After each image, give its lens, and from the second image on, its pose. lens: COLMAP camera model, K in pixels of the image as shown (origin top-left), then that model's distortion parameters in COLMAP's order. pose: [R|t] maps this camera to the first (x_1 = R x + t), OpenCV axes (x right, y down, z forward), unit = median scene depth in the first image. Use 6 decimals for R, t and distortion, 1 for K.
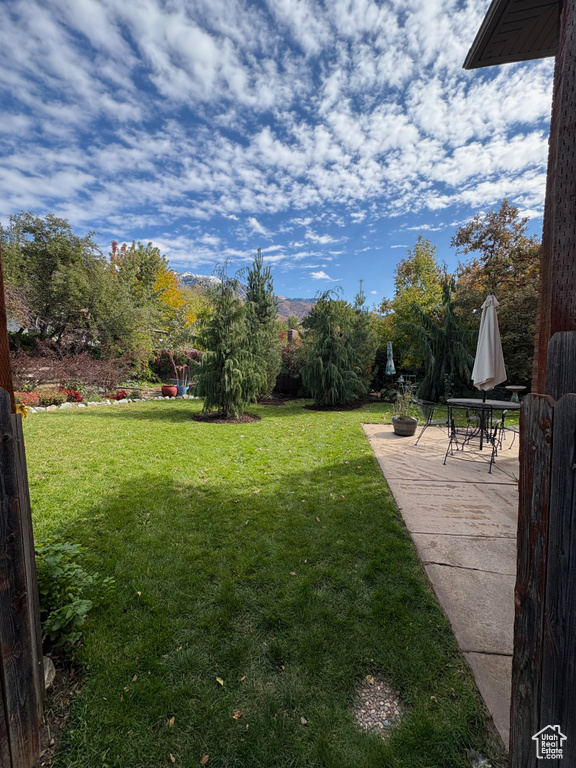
lens RADIAL K [[304.8, 0, 284.2], [0, 304.8, 390.6], [0, 0, 1]] dist [-0.000069, -0.000001]
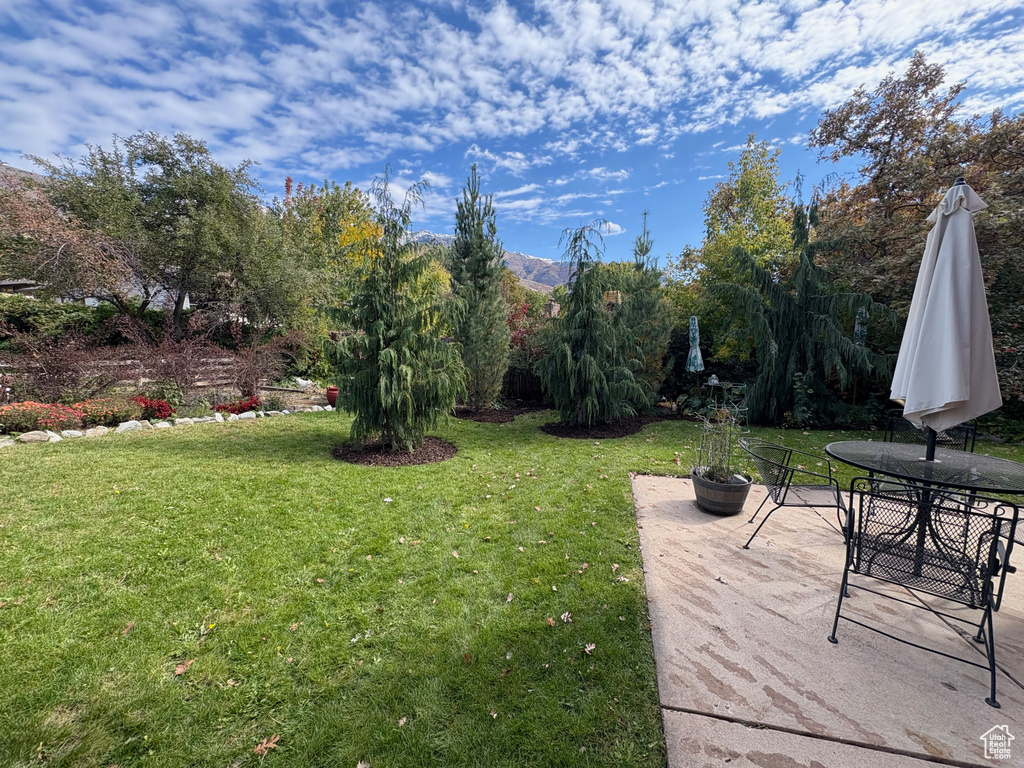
lens RADIAL K [[413.0, 0, 514.6], [0, 413.0, 377.0], [0, 0, 1]] dist [-0.000453, -0.000155]
pose [[0.996401, 0.003714, -0.084689, 0.038126], [-0.005754, 0.999699, -0.023853, -0.011857], [0.084574, 0.024254, 0.996122, 0.095971]]
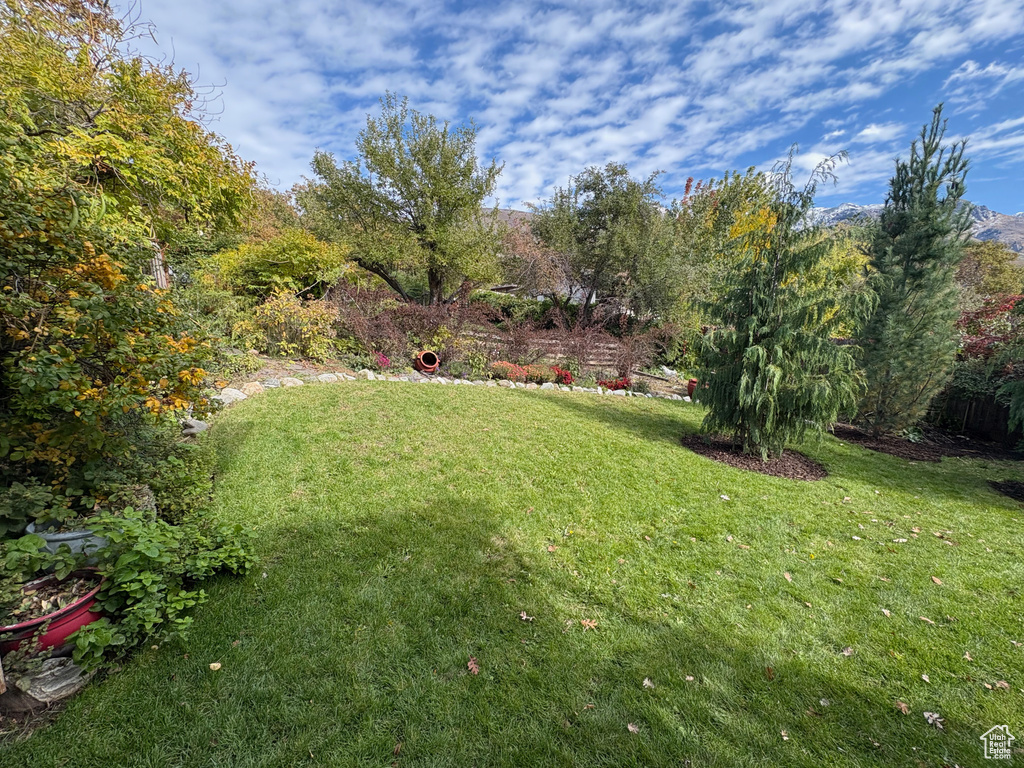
lens RADIAL K [[406.4, 0, 507.4], [0, 406.4, 390.5], [0, 0, 1]] dist [-0.000069, -0.000001]
pose [[0.579752, 0.160835, -0.798762, 0.047941], [-0.144481, 0.985082, 0.093485, -0.010658], [0.801881, 0.061208, 0.594340, 0.087292]]
